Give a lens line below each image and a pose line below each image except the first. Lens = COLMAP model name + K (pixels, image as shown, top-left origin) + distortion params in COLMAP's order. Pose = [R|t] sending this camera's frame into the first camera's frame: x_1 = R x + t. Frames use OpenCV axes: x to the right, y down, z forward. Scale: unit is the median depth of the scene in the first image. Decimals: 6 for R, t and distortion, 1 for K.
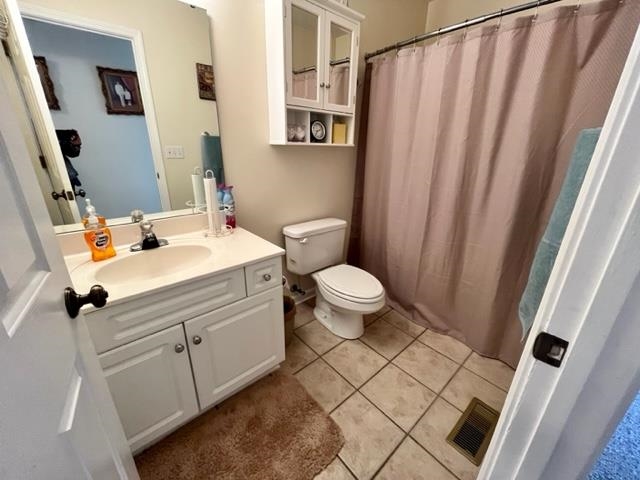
lens RADIAL K [[260.1, 0, 321.8], [0, 260.1, 238.6], [0, 0, 1]] dist [-0.002979, -0.000197]
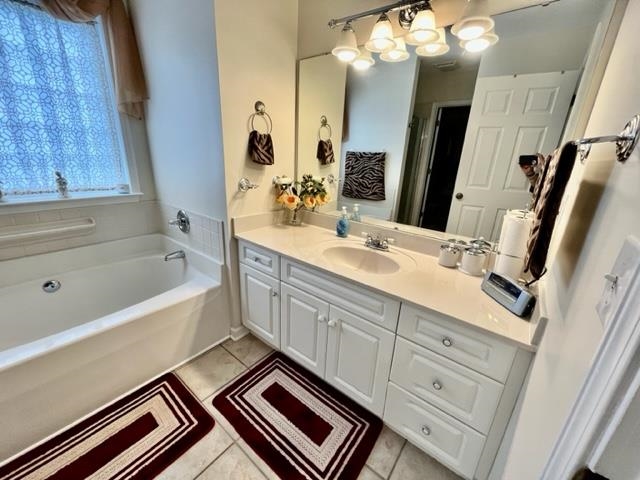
lens RADIAL K [[260.1, 0, 321.8], [0, 260.1, 238.6], [0, 0, 1]] dist [-0.002979, -0.000197]
pose [[0.174940, 0.265671, -0.948058, 0.619771], [-0.404780, 0.897175, 0.176720, -0.187731], [0.897524, 0.352839, 0.264490, 0.482613]]
